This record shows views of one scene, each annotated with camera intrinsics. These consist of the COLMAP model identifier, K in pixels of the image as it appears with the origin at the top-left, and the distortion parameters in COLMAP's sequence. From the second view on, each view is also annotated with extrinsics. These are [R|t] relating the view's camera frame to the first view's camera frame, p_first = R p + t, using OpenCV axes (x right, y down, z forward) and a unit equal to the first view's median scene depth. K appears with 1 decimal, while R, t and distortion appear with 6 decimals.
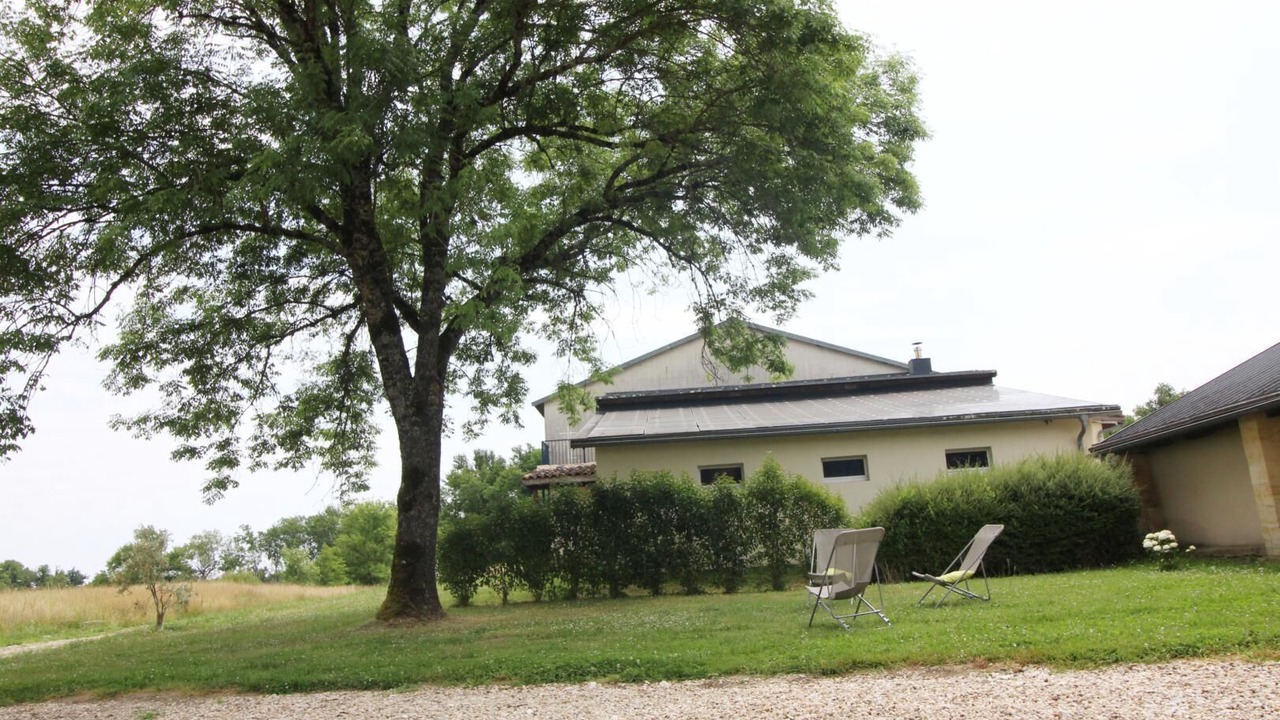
lens RADIAL K [[1022.8, 0, 639.9], [0, 1022.8, 384.8], [0, 0, 1]] dist [0.002938, -0.000769]
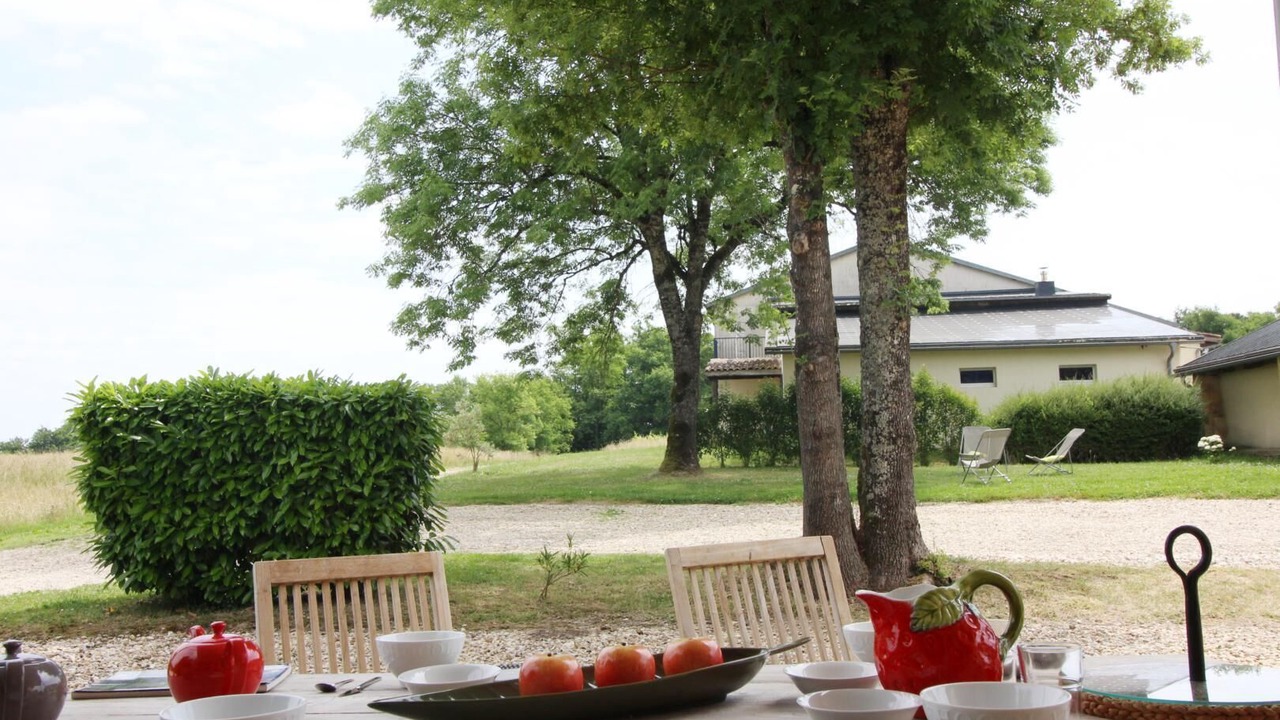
lens RADIAL K [[1022.8, 0, 639.9], [0, 1022.8, 384.8], [0, 0, 1]] dist [0.002938, -0.000769]
pose [[0.993640, 0.035853, -0.106740, -0.104593], [-0.022903, 0.992490, 0.120160, -0.065936], [0.110246, -0.116951, 0.987000, -0.397122]]
